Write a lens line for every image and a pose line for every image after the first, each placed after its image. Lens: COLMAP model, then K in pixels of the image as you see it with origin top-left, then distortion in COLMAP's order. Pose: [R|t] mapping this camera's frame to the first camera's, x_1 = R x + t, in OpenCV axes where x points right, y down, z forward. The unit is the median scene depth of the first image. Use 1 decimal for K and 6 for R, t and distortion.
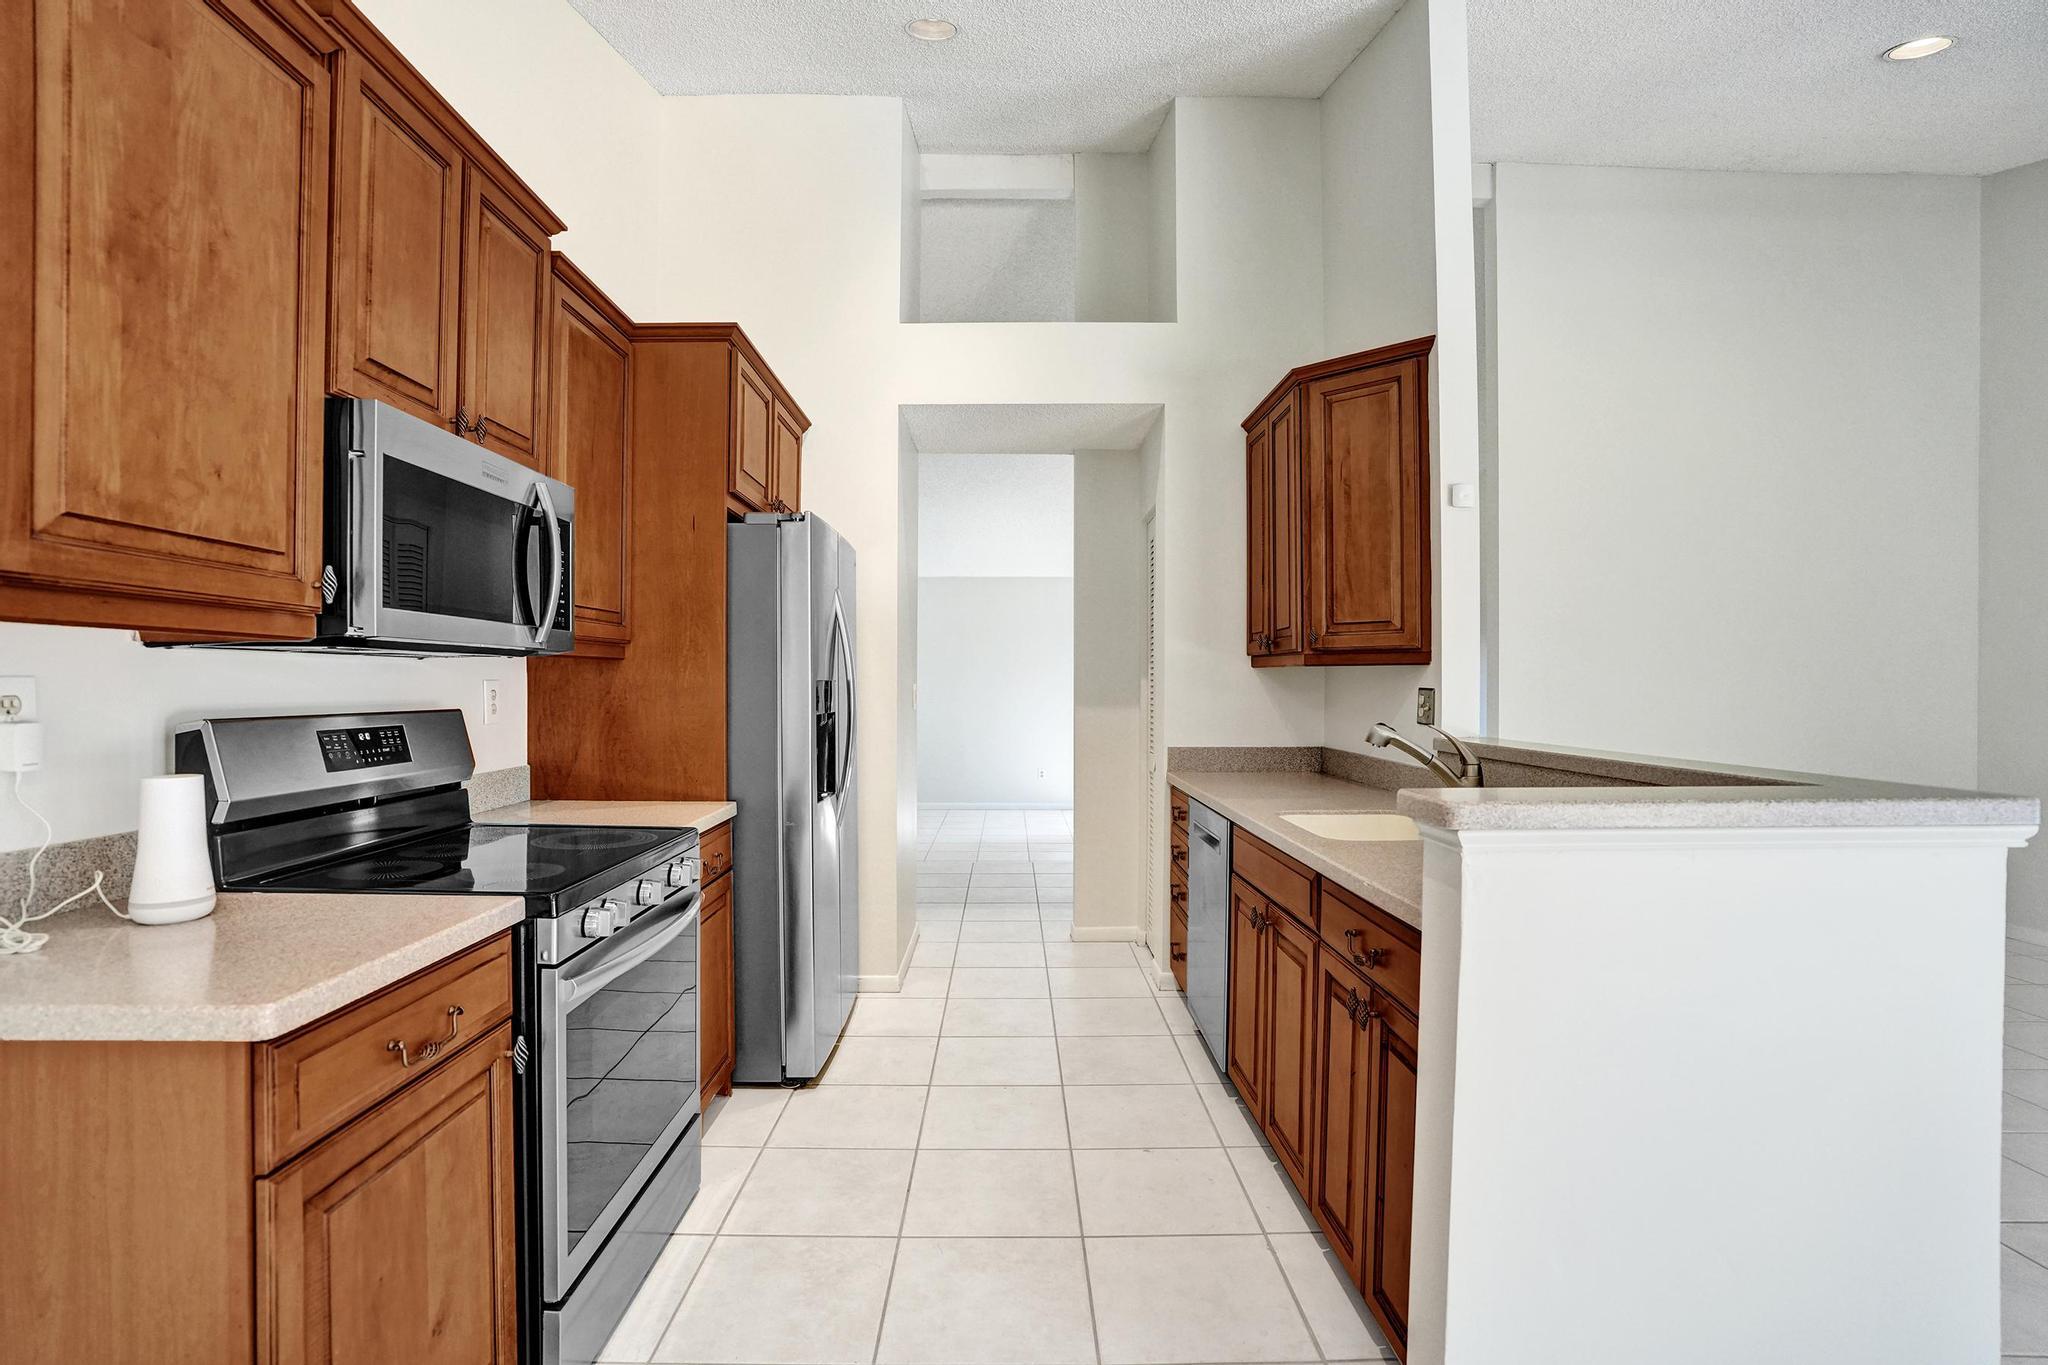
lens RADIAL K [[948.8, 0, 1024.0], [0, 948.8, 682.5], [0, 0, 1]] dist [-0.062876, 0.022188]
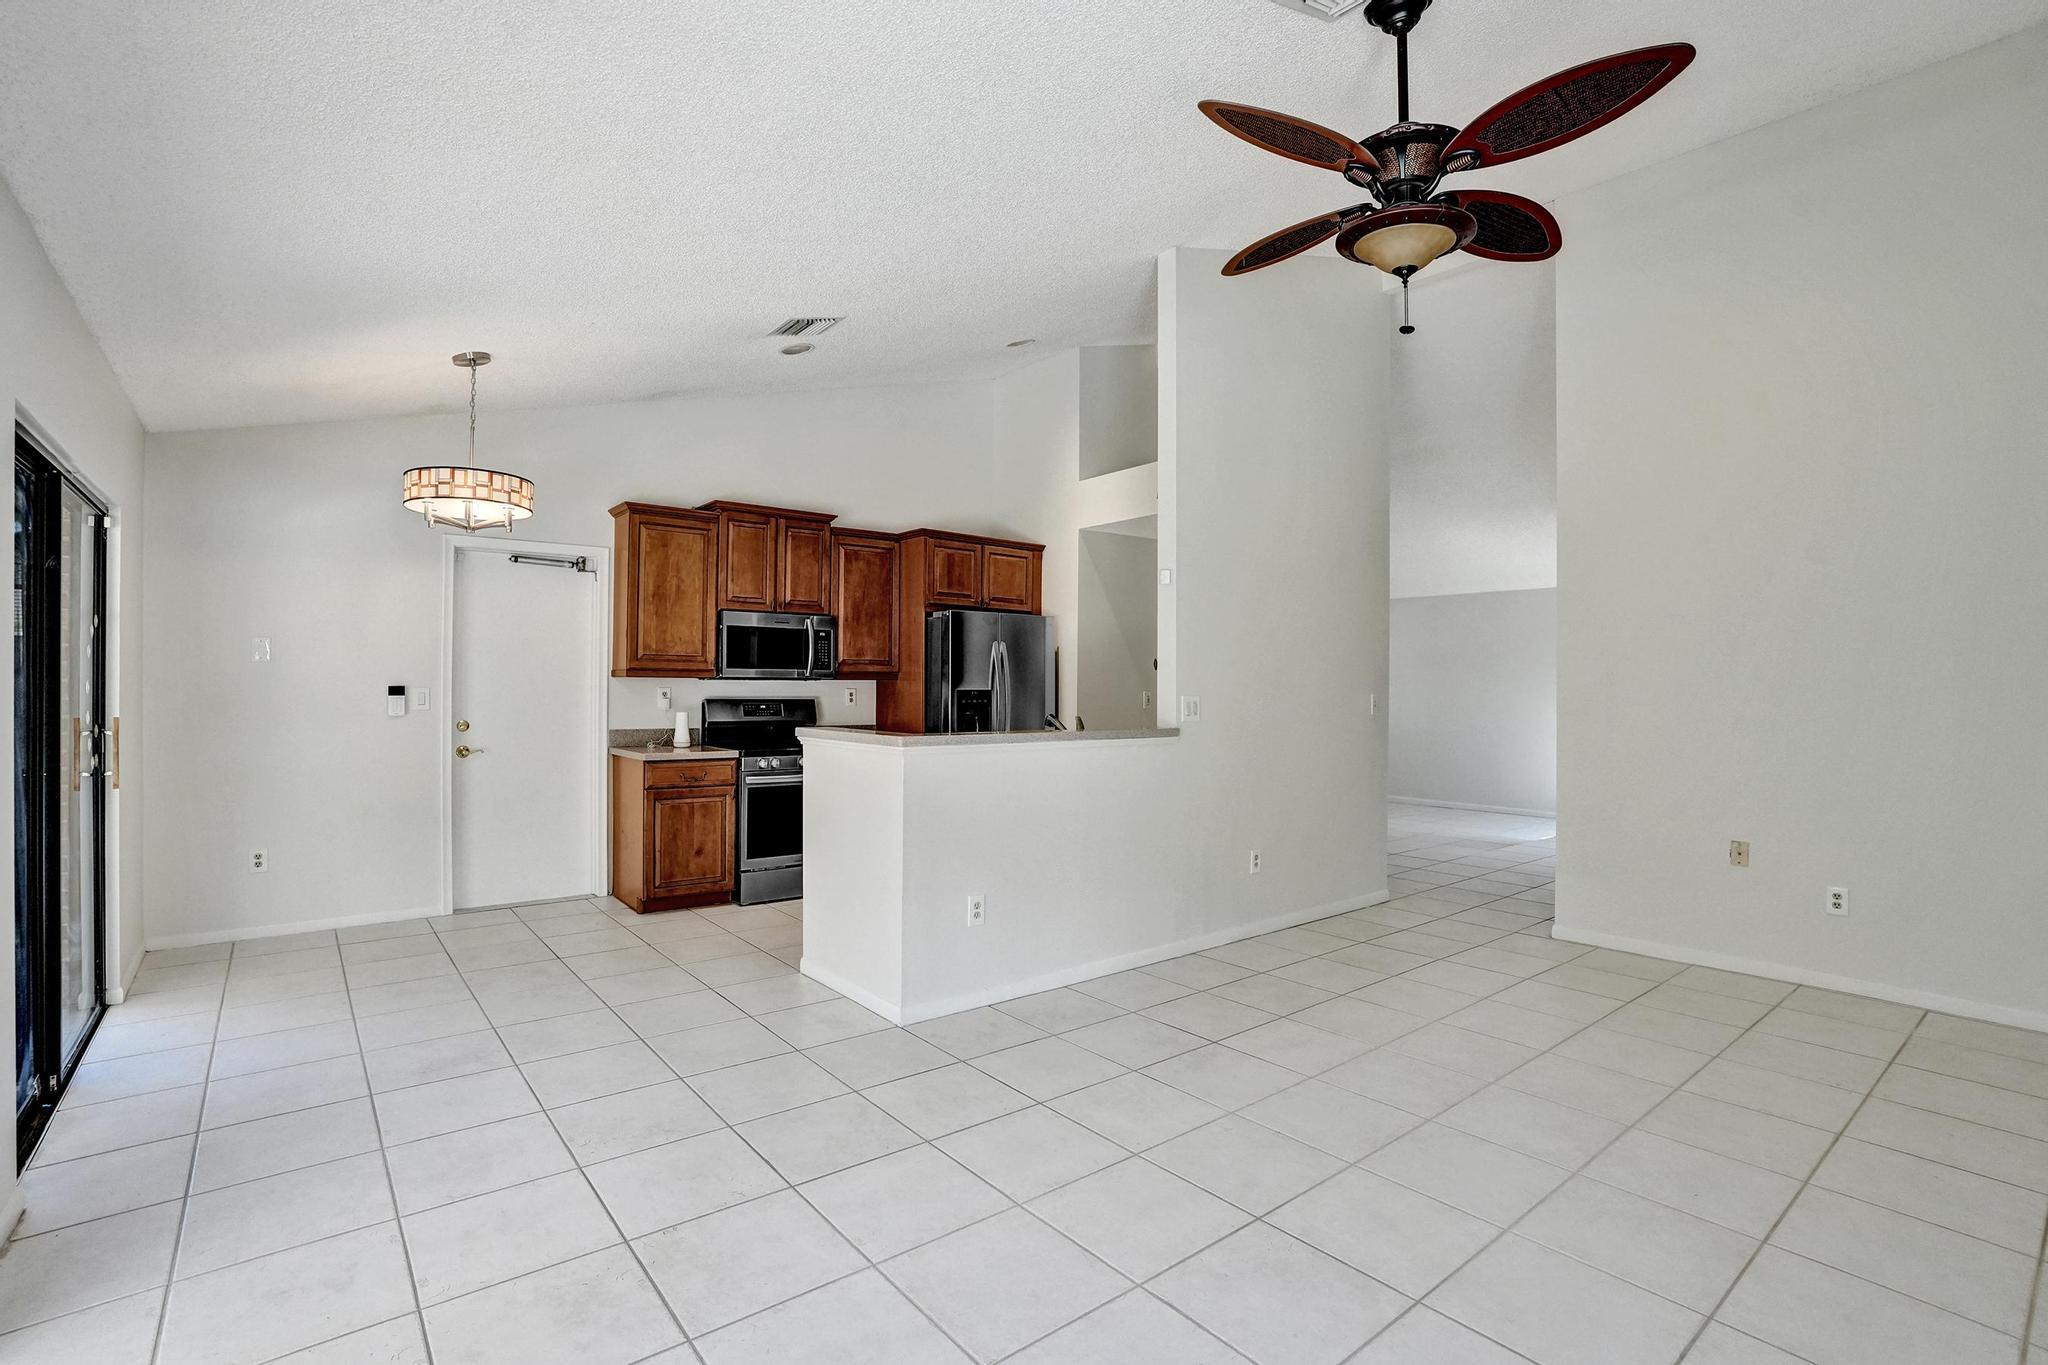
lens RADIAL K [[962.0, 0, 1021.5], [0, 962.0, 676.9], [0, 0, 1]] dist [-0.067273, 0.028513]
pose [[0.609188, -0.006574, -0.792999, 1.957995], [-0.004489, 0.999921, -0.011738, -0.006725], [0.793013, 0.010710, 0.609110, -0.232708]]
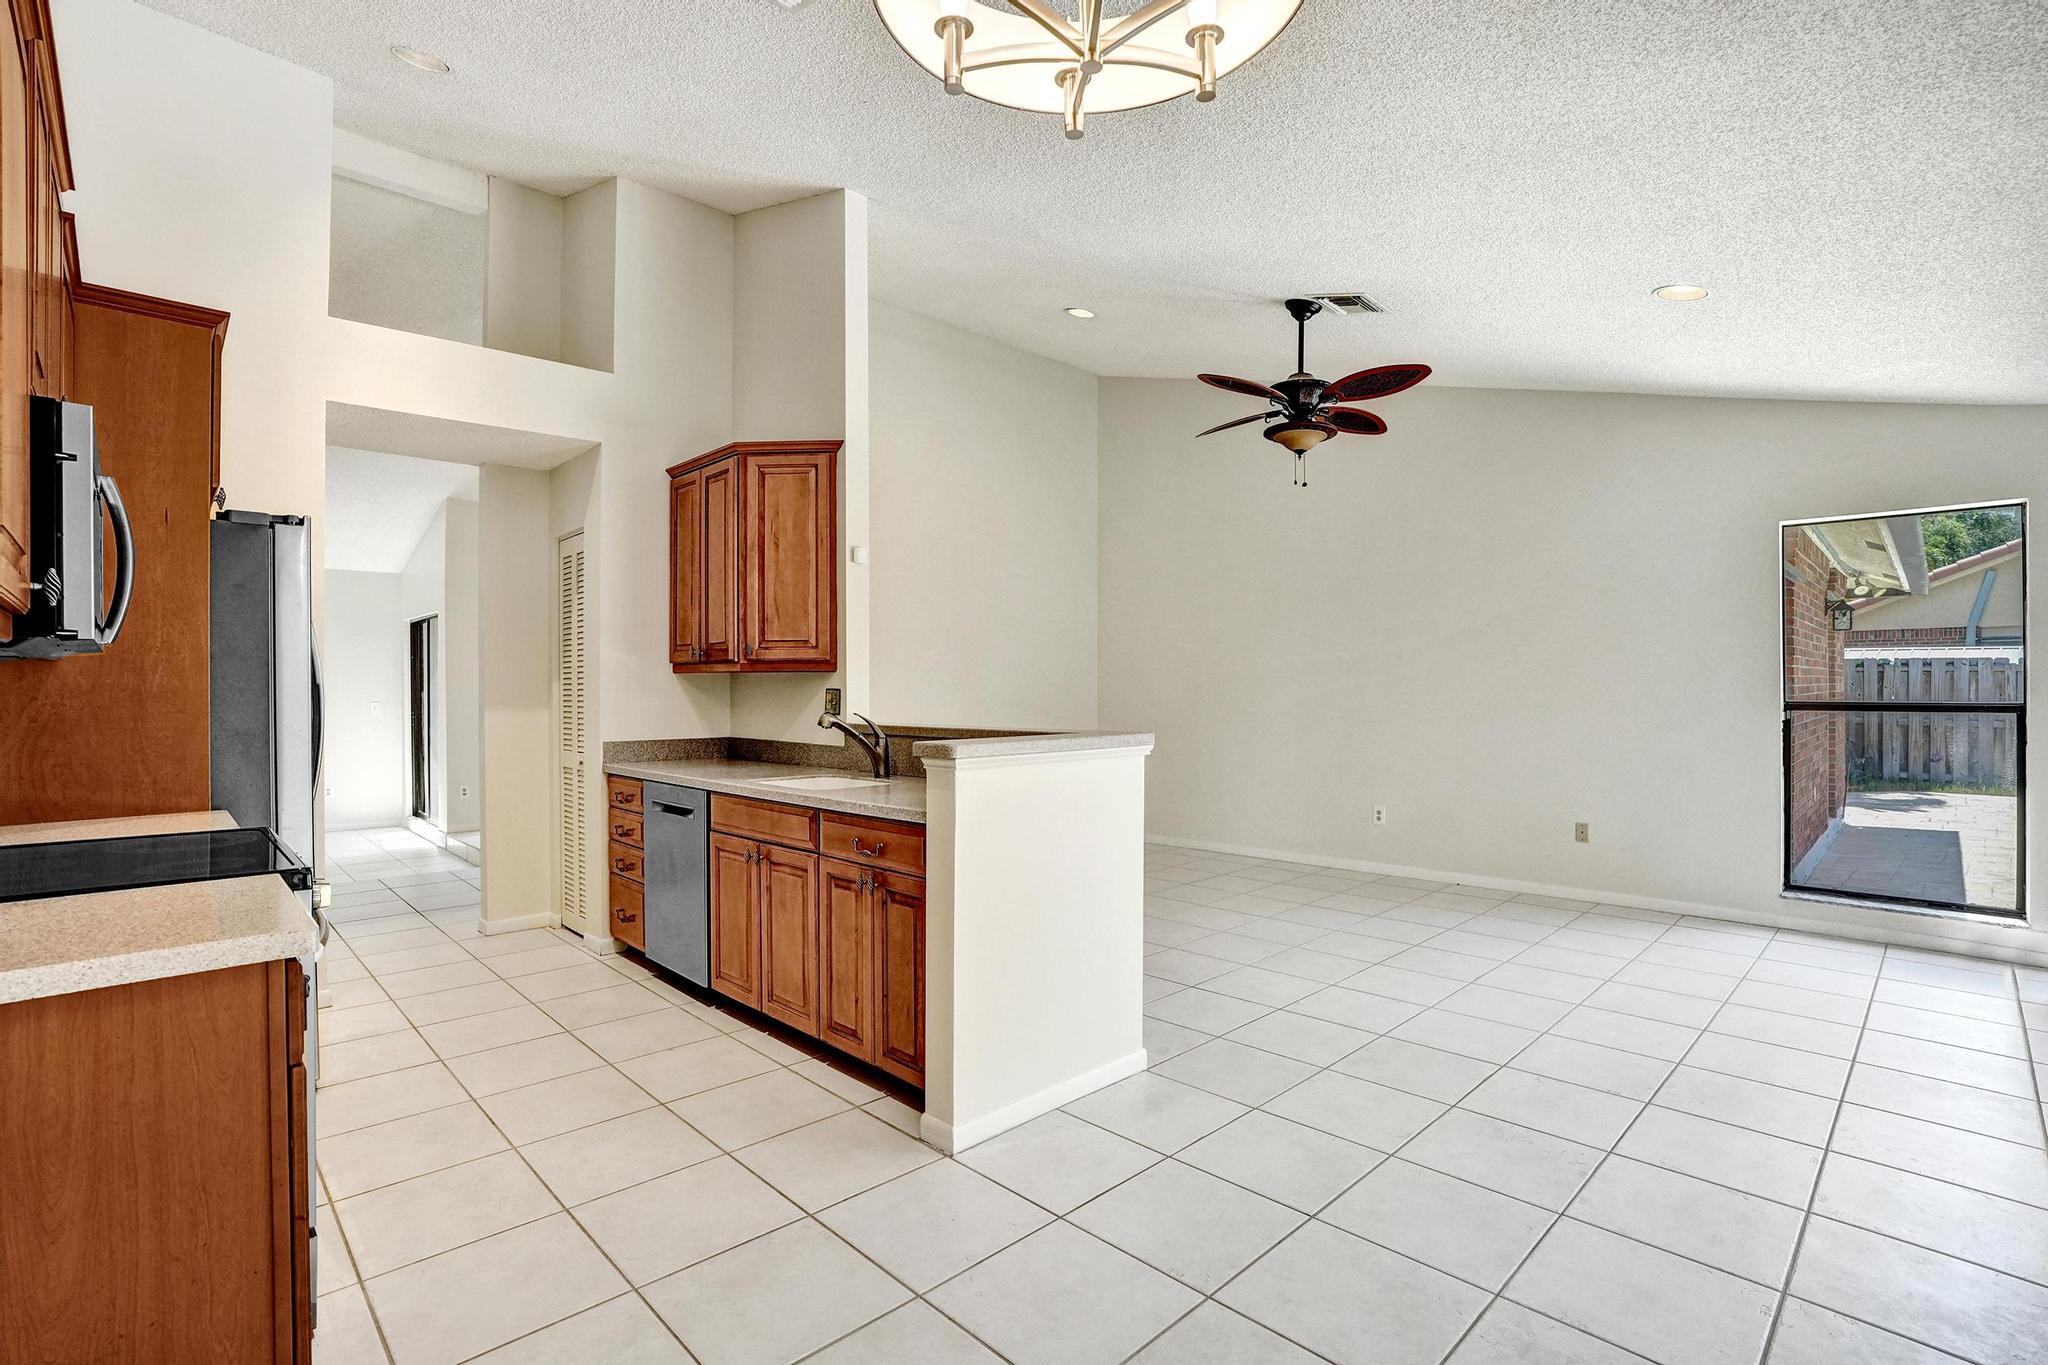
lens RADIAL K [[942.5, 0, 1014.6], [0, 942.5, 684.8], [0, 0, 1]] dist [-0.067447, 0.025897]
pose [[0.731946, -0.002398, 0.681358, -0.419057], [0.004428, 0.999989, -0.001237, 0.004164], [-0.681348, 0.003922, 0.731949, -0.276651]]
